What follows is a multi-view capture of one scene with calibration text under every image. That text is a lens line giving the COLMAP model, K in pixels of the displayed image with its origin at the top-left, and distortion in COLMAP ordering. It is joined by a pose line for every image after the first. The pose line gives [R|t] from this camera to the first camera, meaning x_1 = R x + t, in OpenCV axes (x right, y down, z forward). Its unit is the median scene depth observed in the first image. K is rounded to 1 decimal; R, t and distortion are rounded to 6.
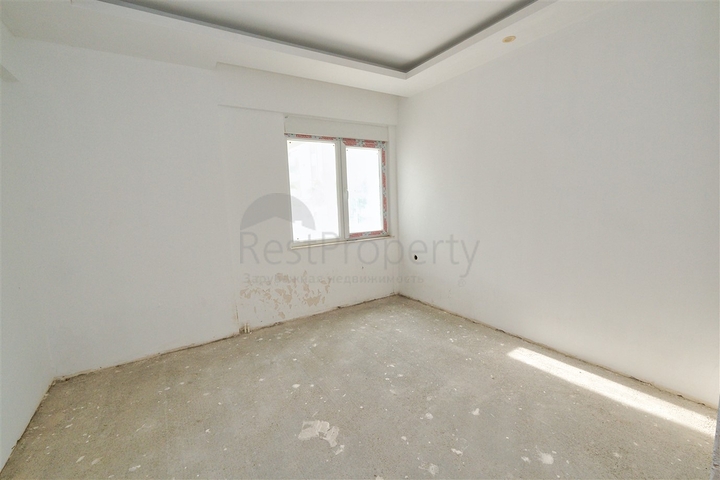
lens RADIAL K [[313.0, 0, 359.4], [0, 313.0, 240.0], [0, 0, 1]] dist [-0.005613, -0.000437]
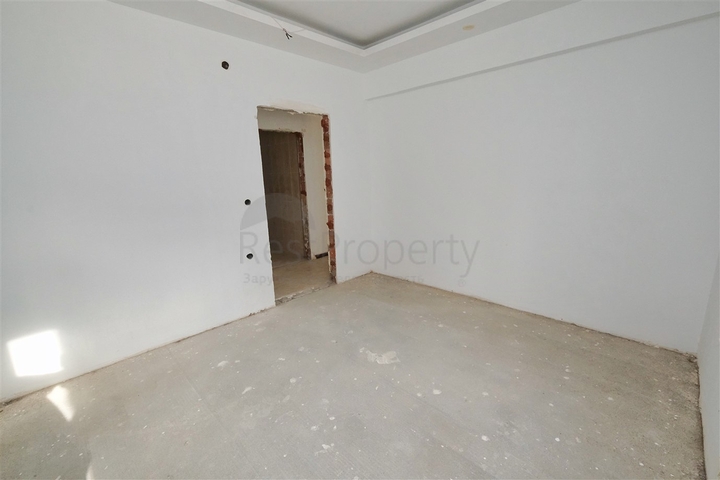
lens RADIAL K [[313.0, 0, 360.5], [0, 313.0, 240.0], [0, 0, 1]] dist [-0.005613, -0.000437]
pose [[-0.977180, 0.106681, -0.183680, 0.120422], [0.039610, 0.941081, 0.335855, -0.231722], [0.208687, 0.320915, -0.923831, 1.650525]]
